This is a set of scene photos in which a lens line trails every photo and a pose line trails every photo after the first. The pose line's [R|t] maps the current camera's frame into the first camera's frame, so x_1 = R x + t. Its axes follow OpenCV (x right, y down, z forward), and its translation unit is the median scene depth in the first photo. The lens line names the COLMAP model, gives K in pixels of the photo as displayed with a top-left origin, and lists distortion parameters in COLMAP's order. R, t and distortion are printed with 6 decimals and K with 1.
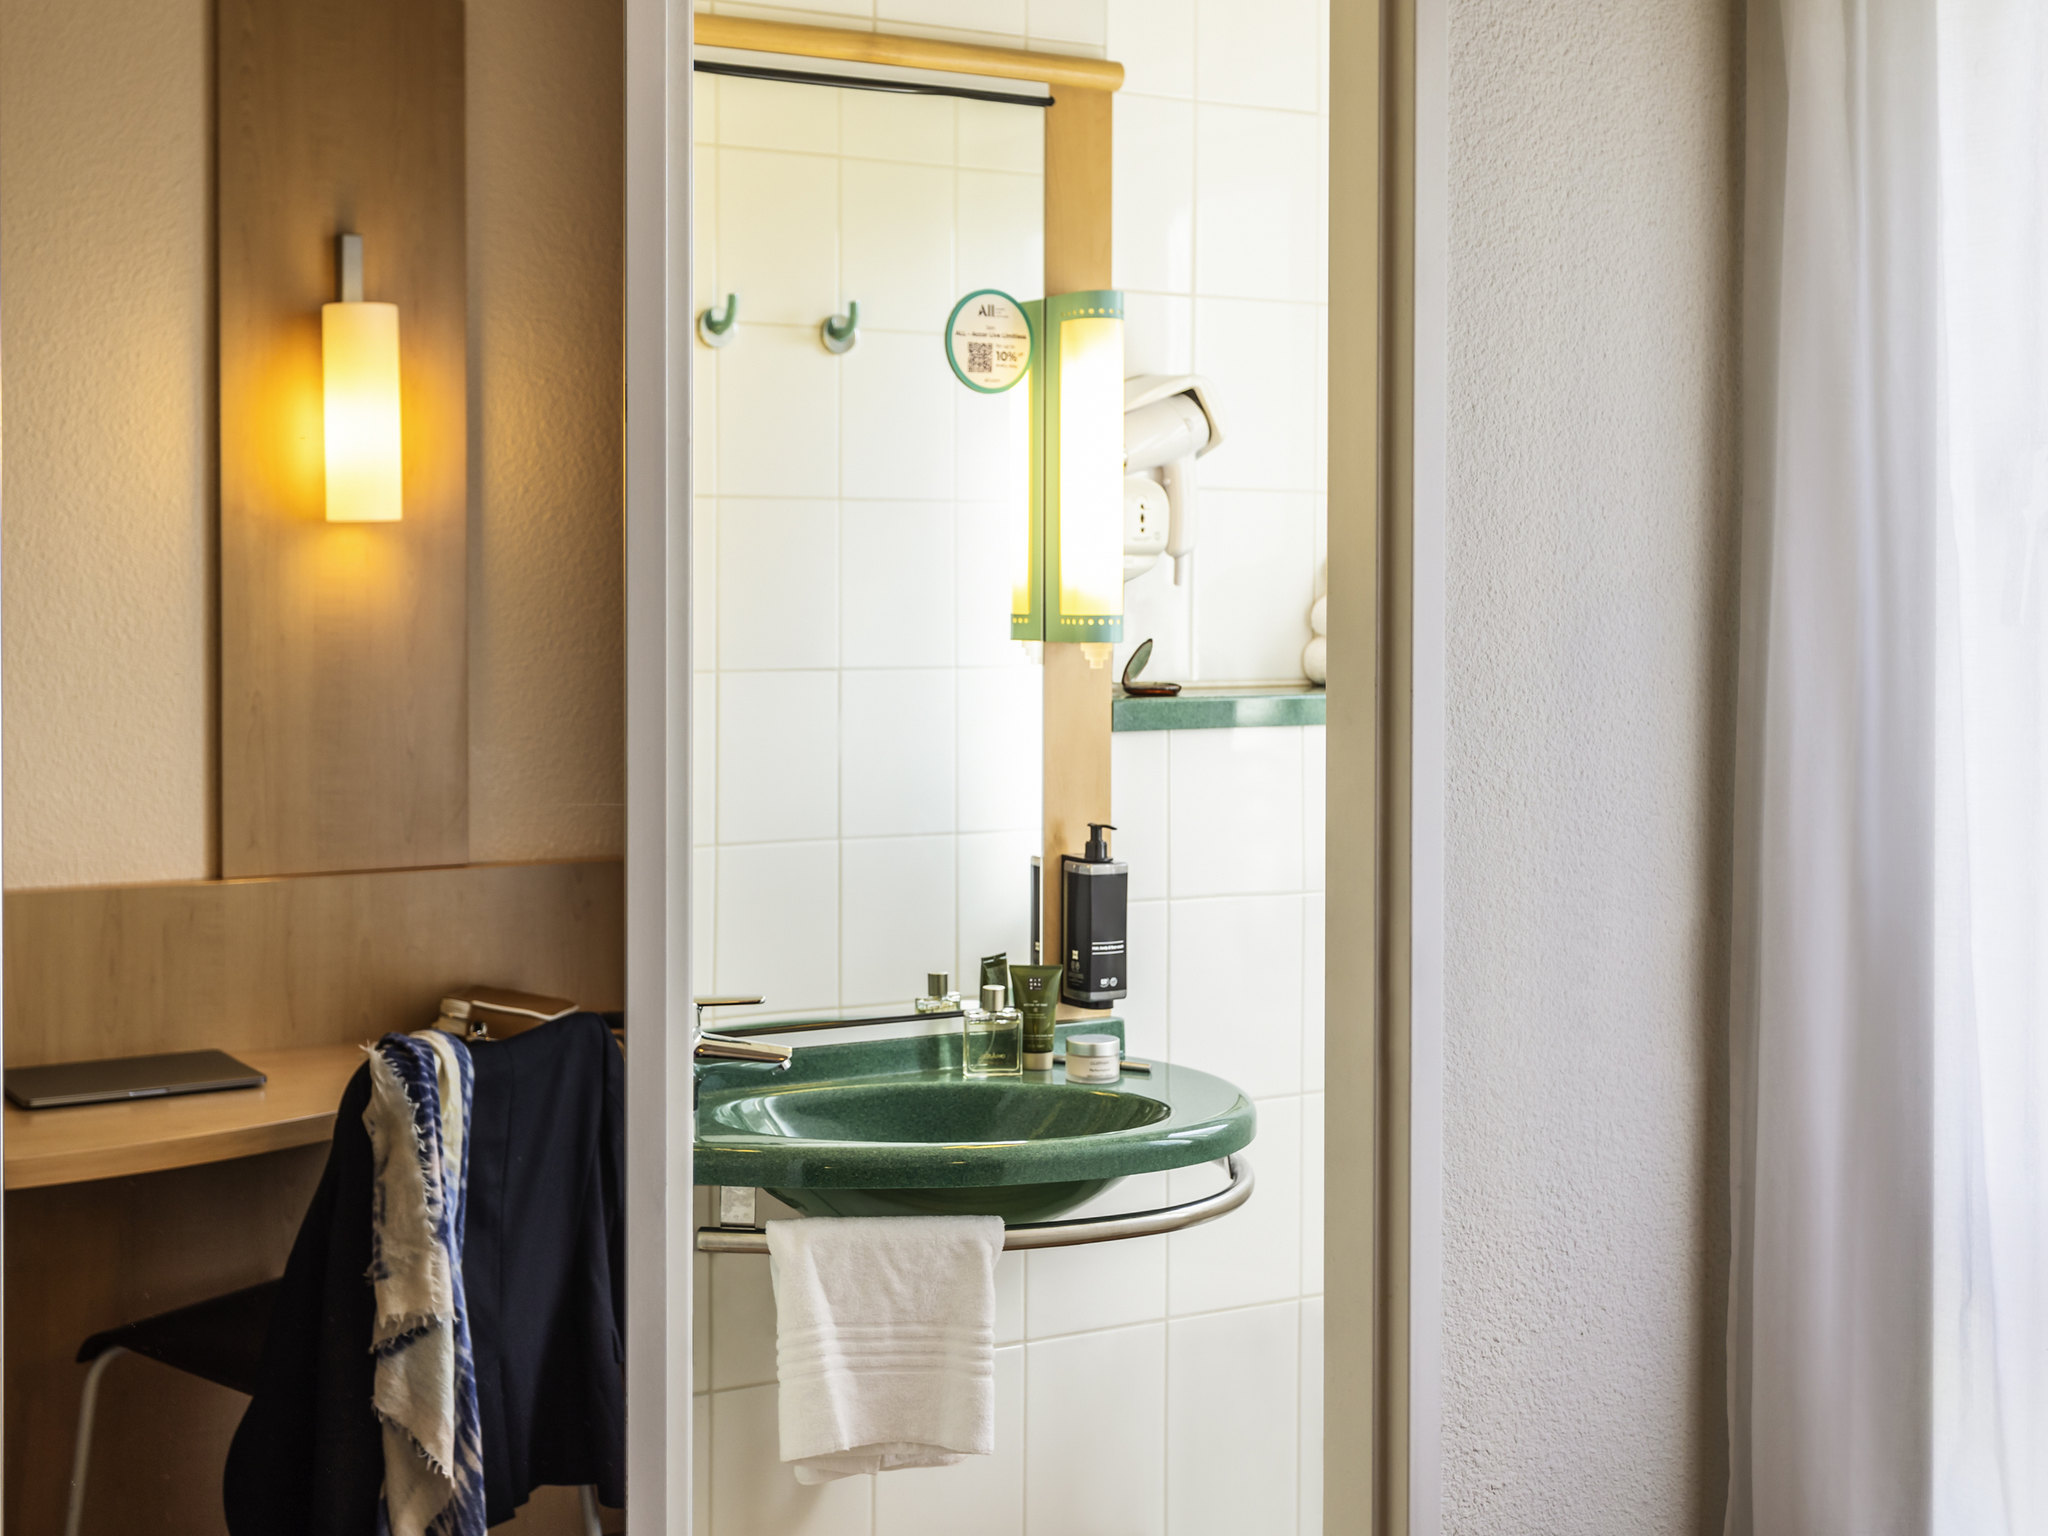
lens RADIAL K [[2588.3, 0, 802.8], [0, 2588.3, 657.5], [0, 0, 1]] dist [0.016264, 0.029240]
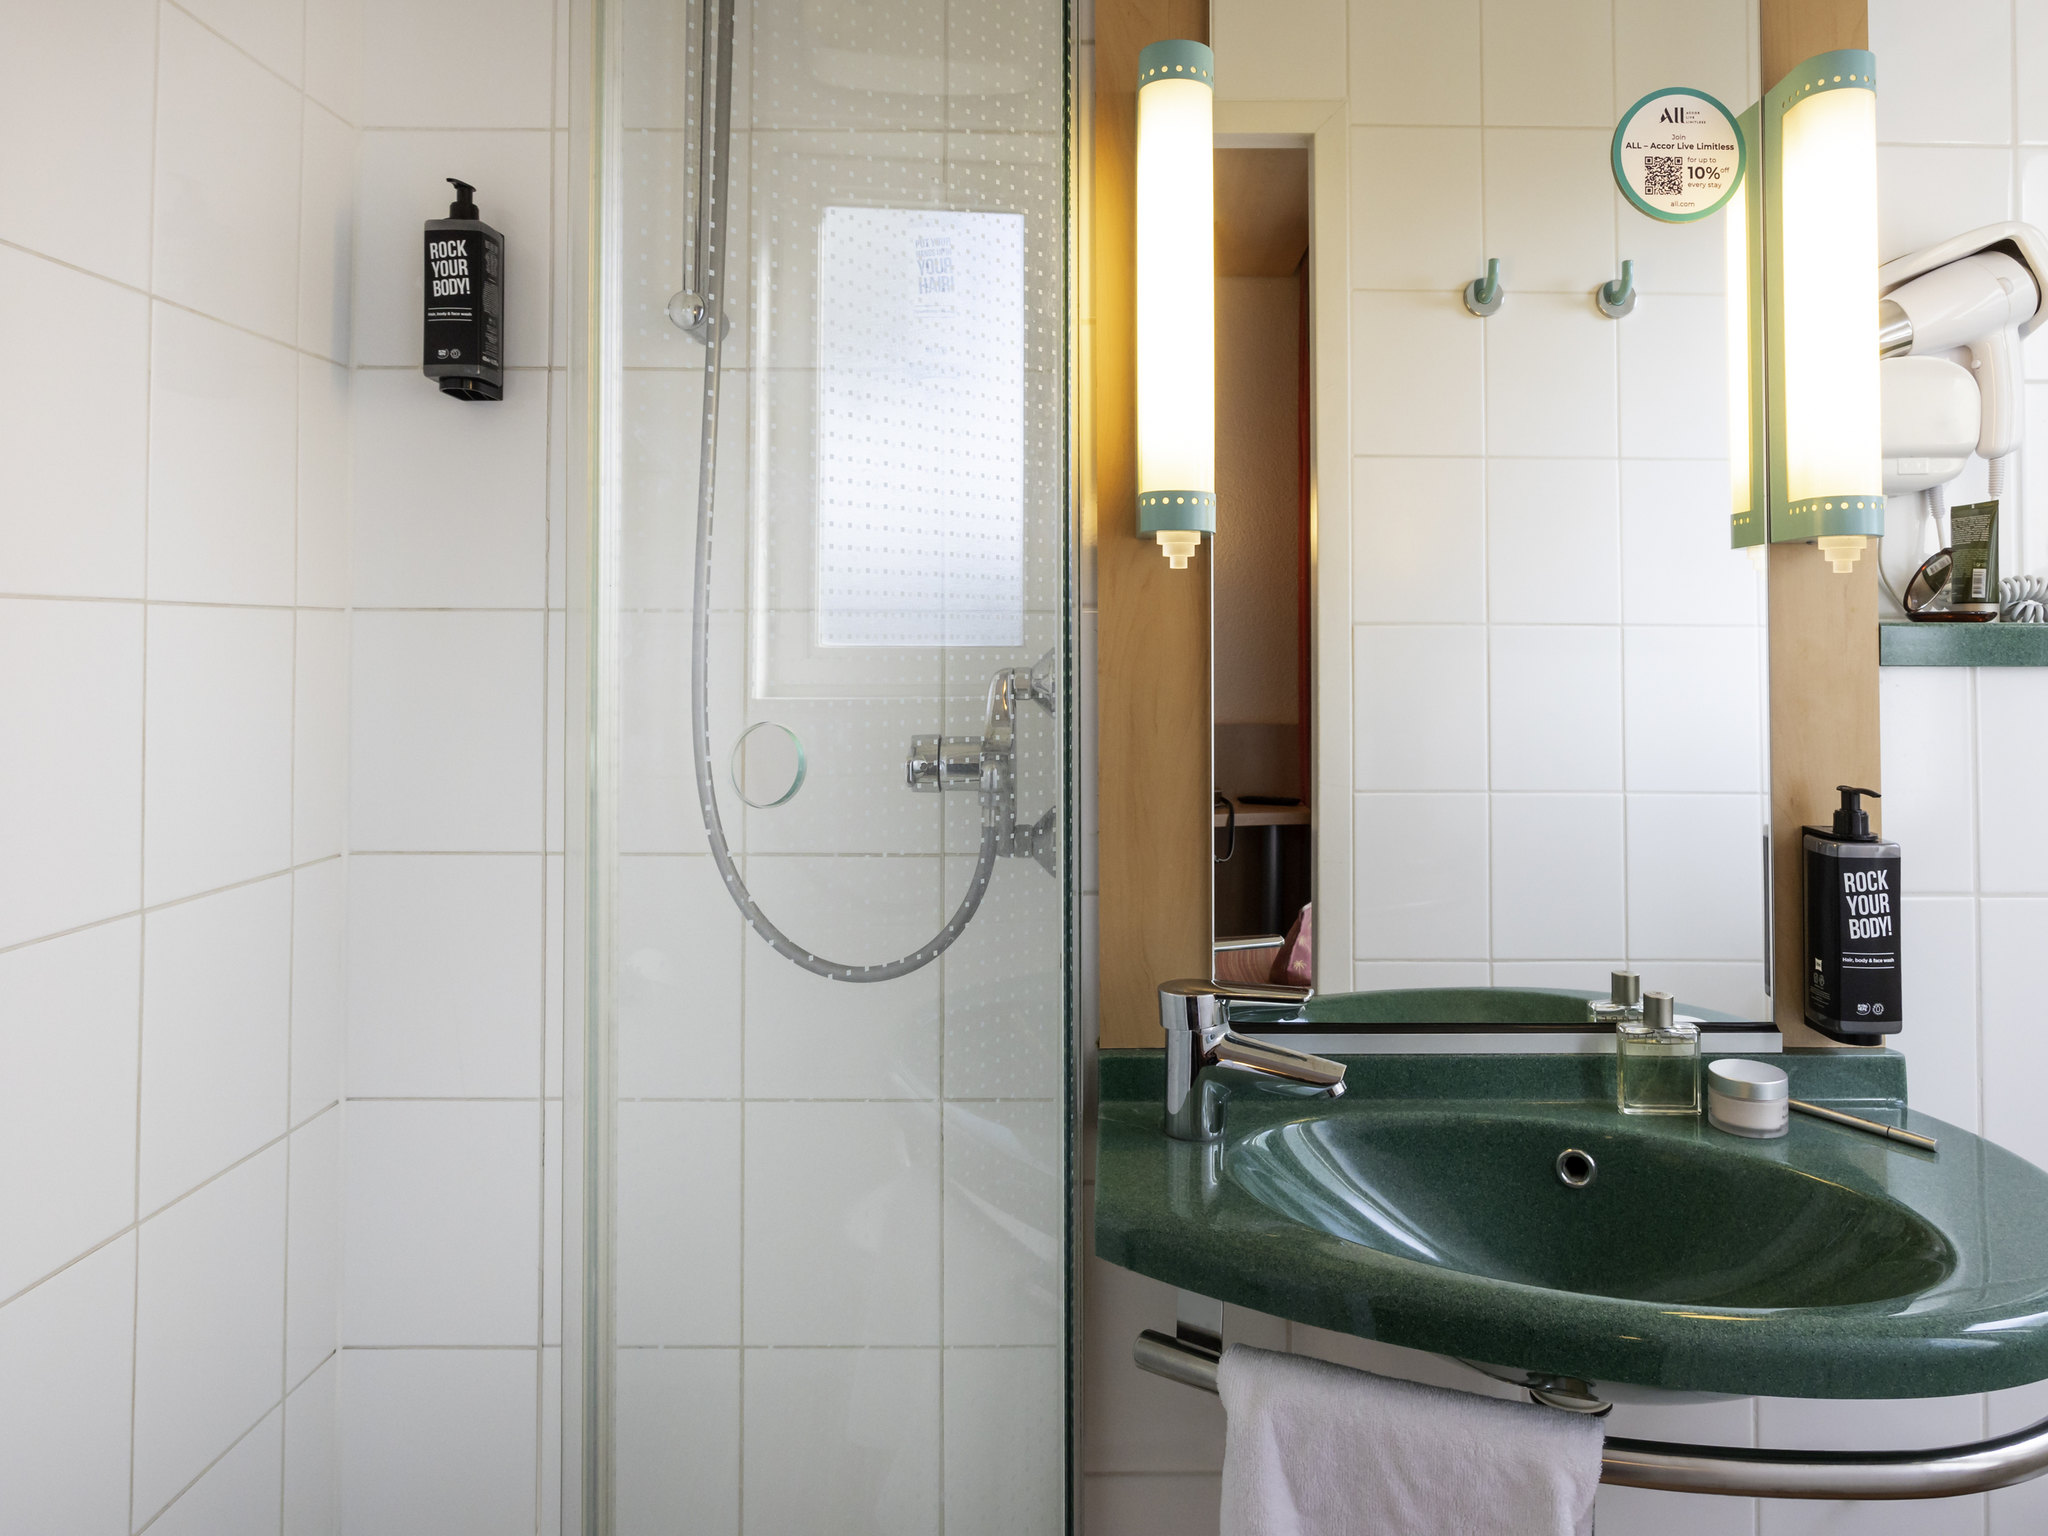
lens RADIAL K [[1436.5, 0, 1025.5], [0, 1436.5, 598.4], [0, 0, 1]] dist [-0.000541, 0.000580]
pose [[0.883754, -0.010439, -0.467835, 0.098658], [-0.014707, 0.998638, -0.050064, 0.034817], [0.467720, 0.051124, 0.882397, 0.531939]]
